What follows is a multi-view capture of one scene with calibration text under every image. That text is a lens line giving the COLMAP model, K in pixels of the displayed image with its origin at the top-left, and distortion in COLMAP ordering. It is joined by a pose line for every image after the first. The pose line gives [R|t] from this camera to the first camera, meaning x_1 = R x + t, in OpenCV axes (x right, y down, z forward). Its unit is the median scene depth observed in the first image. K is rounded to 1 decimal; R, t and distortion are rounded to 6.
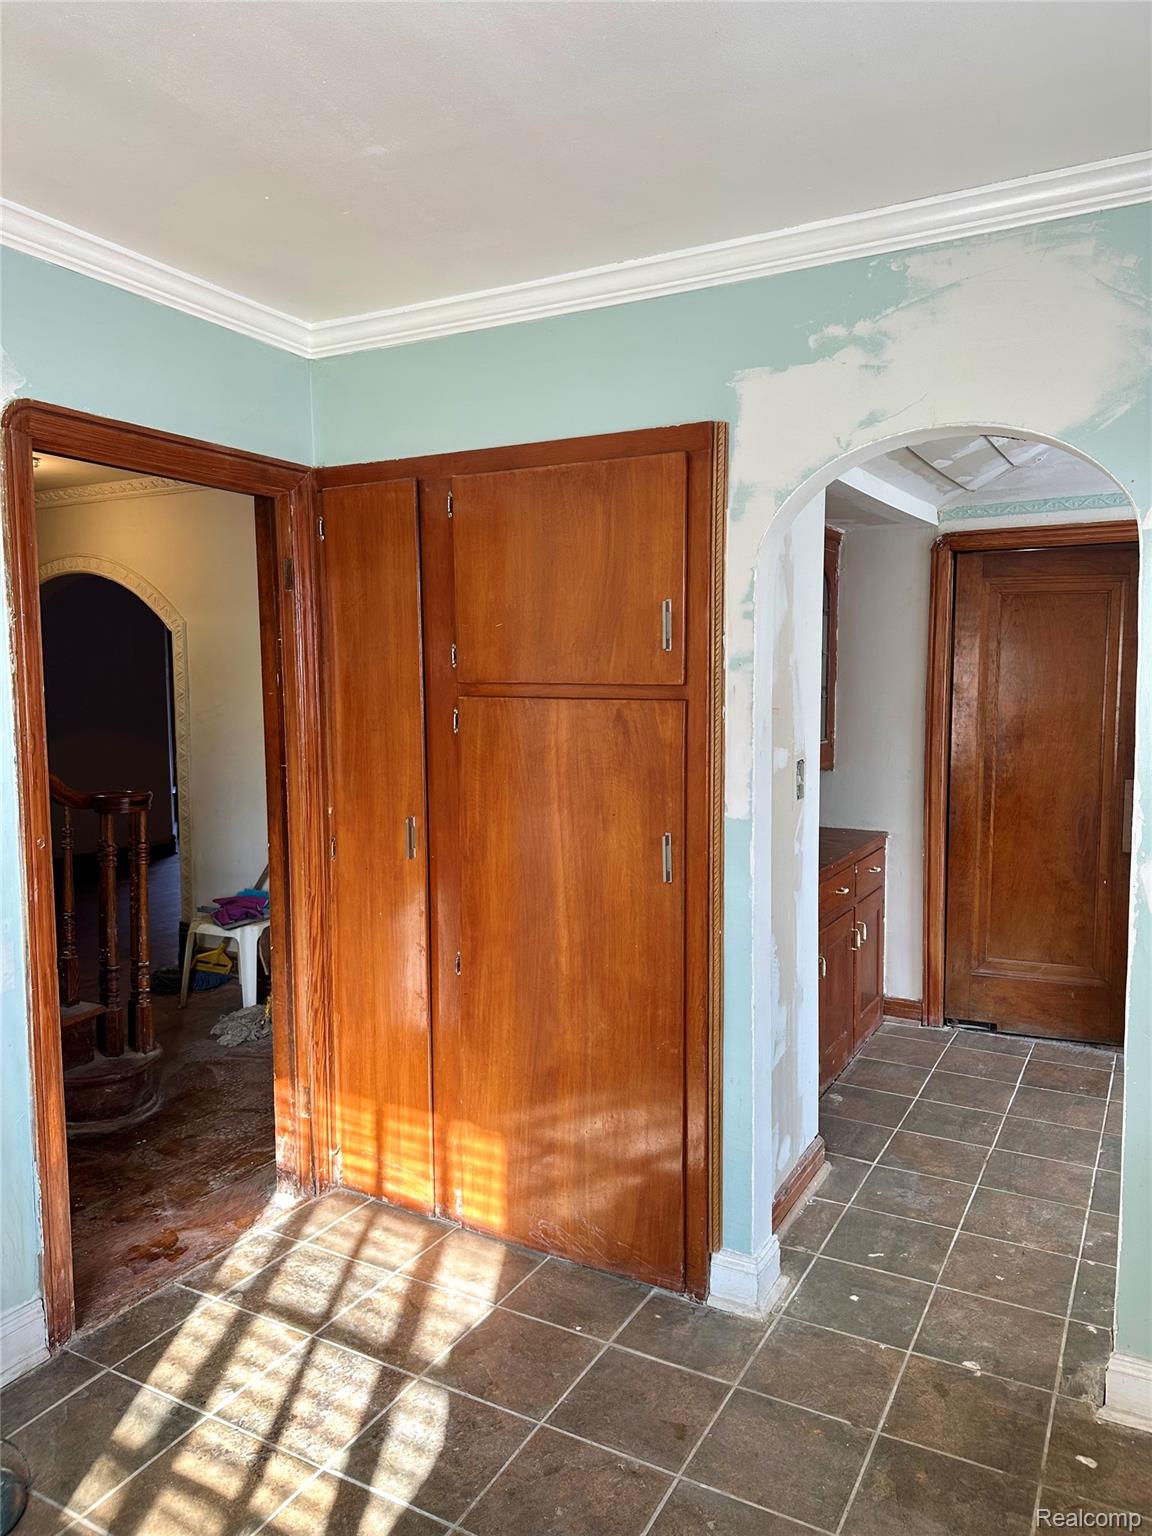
lens RADIAL K [[1076.9, 0, 576.0], [0, 1076.9, 768.0], [0, 0, 1]] dist [0.092690, -0.124466]
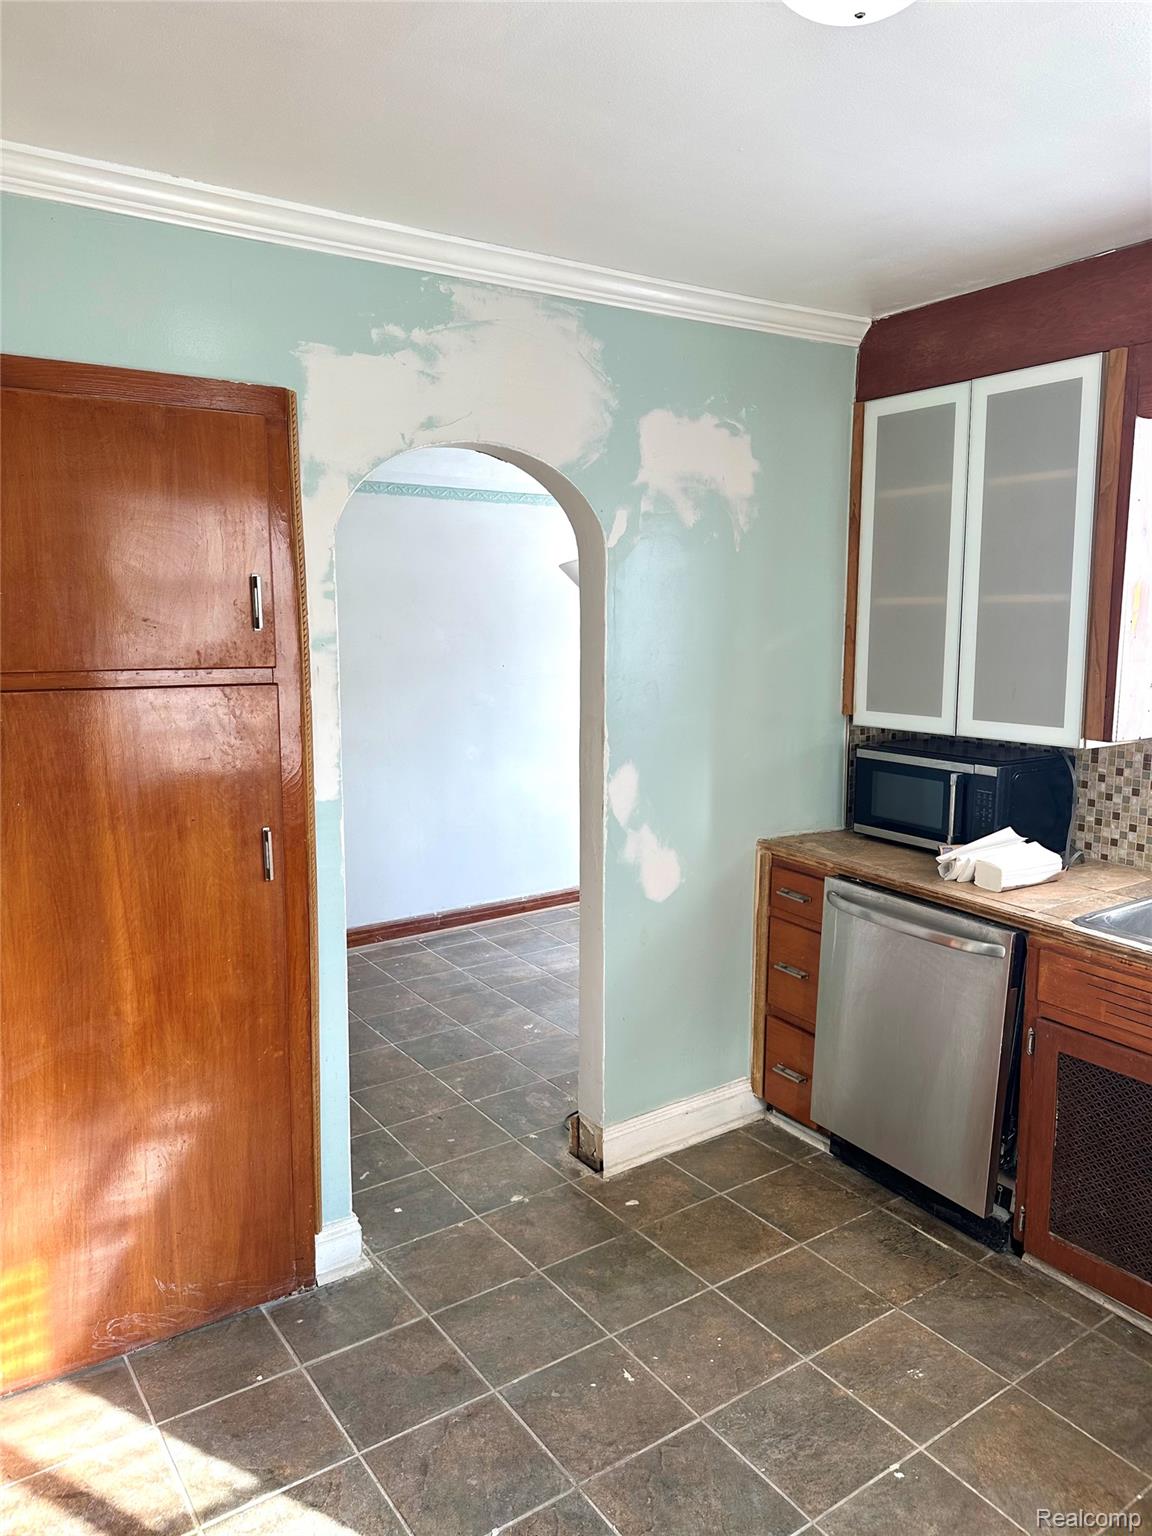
lens RADIAL K [[1099.8, 0, 596.7], [0, 1099.8, 763.7], [0, 0, 1]] dist [0.032367, -0.039533]
pose [[0.435819, -0.127905, 0.890900, -0.652351], [0.074373, 0.991583, 0.105978, -0.077022], [-0.896956, 0.020072, 0.441663, 0.337389]]
